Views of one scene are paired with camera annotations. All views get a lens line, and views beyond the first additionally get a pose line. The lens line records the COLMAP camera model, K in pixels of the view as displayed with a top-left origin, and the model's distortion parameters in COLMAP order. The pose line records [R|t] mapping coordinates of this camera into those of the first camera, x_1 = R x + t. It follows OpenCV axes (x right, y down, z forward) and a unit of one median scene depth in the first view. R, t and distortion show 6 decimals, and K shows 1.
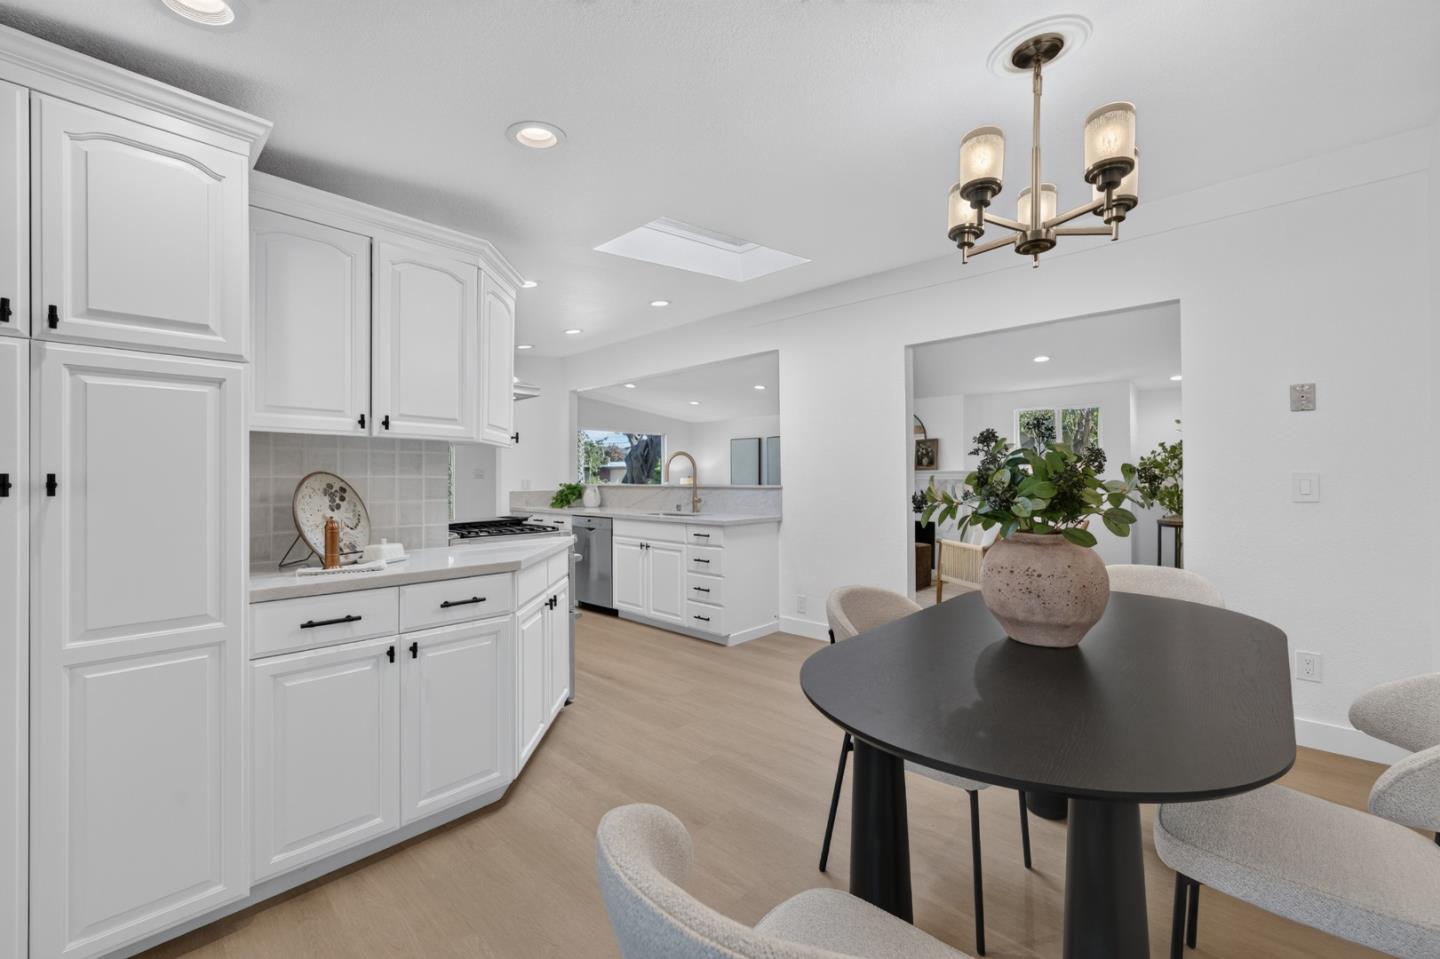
lens RADIAL K [[582.9, 0, 720.0], [0, 582.9, 479.5], [0, 0, 1]] dist [-0.000800, -0.000037]
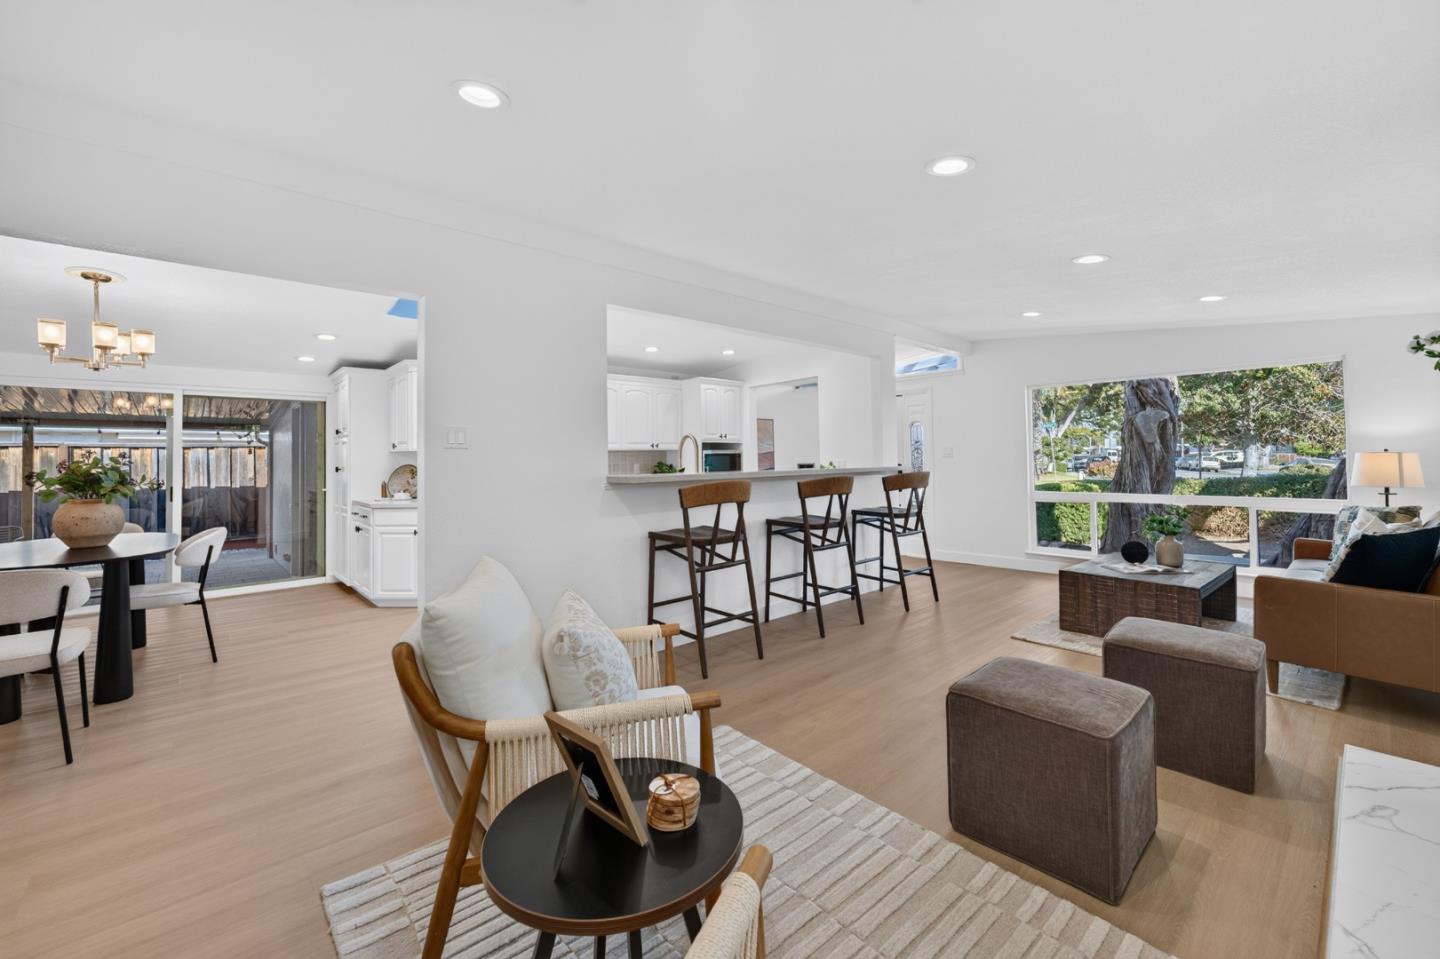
lens RADIAL K [[596.1, 0, 726.7], [0, 596.1, 456.3], [0, 0, 1]] dist [-0.000554, -0.000157]
pose [[-0.079588, -0.001101, -0.996827, 1.629415], [0.014785, 0.999888, -0.002285, -0.019545], [0.996718, -0.014920, -0.079563, 2.234807]]
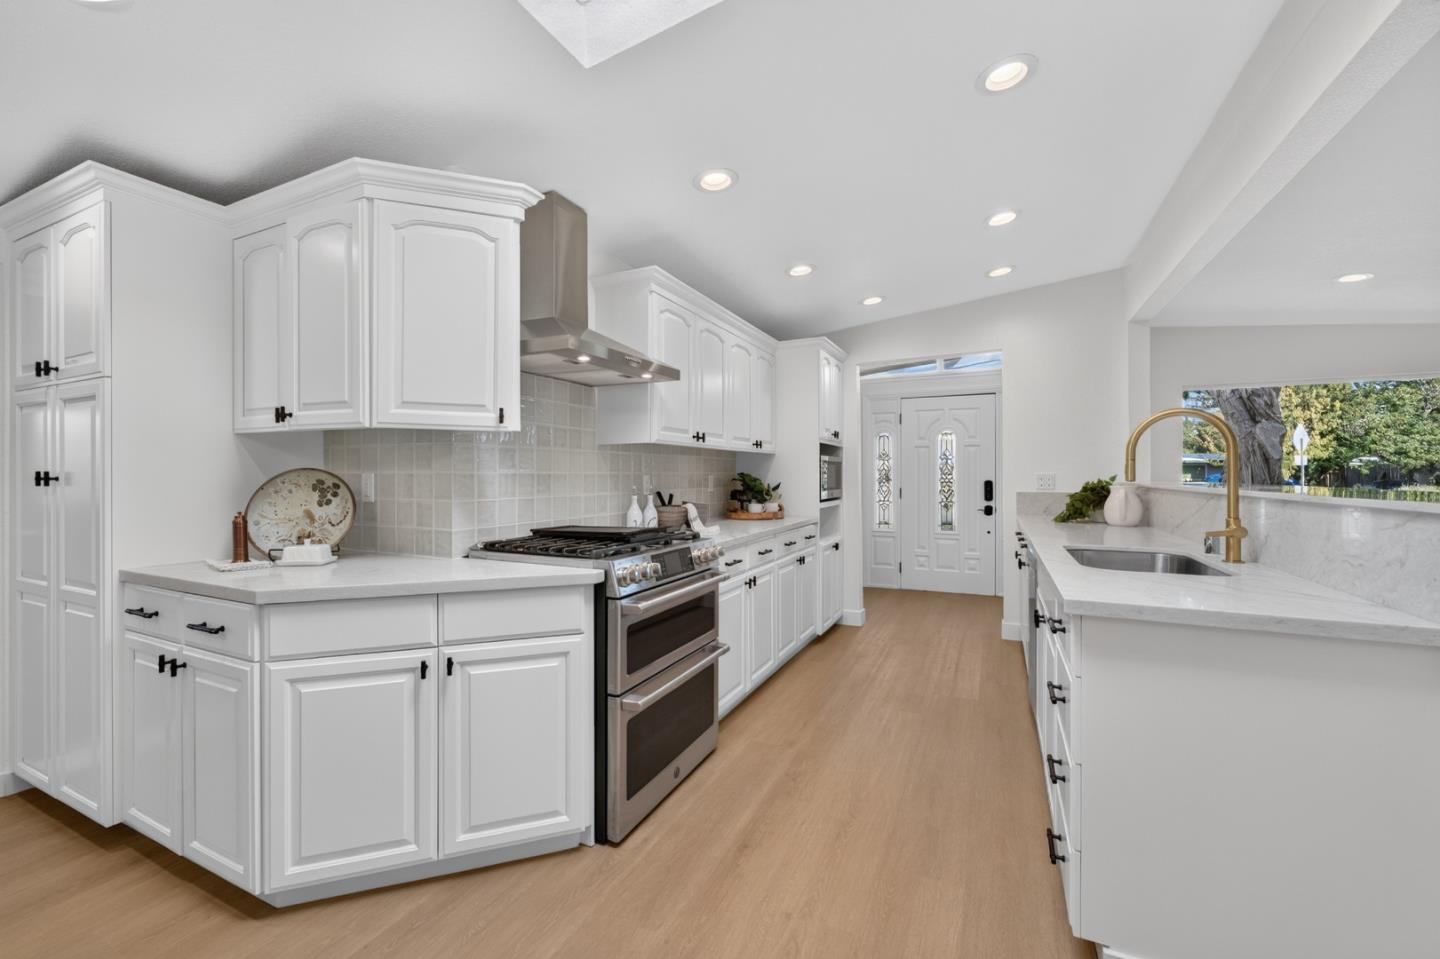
lens RADIAL K [[582.9, 0, 720.0], [0, 582.9, 479.5], [0, 0, 1]] dist [-0.000800, -0.000037]
pose [[0.307411, 0.012811, -0.951490, 0.435129], [-0.000978, 0.999913, 0.013147, -0.005832], [0.951576, -0.003111, 0.307397, 1.143844]]
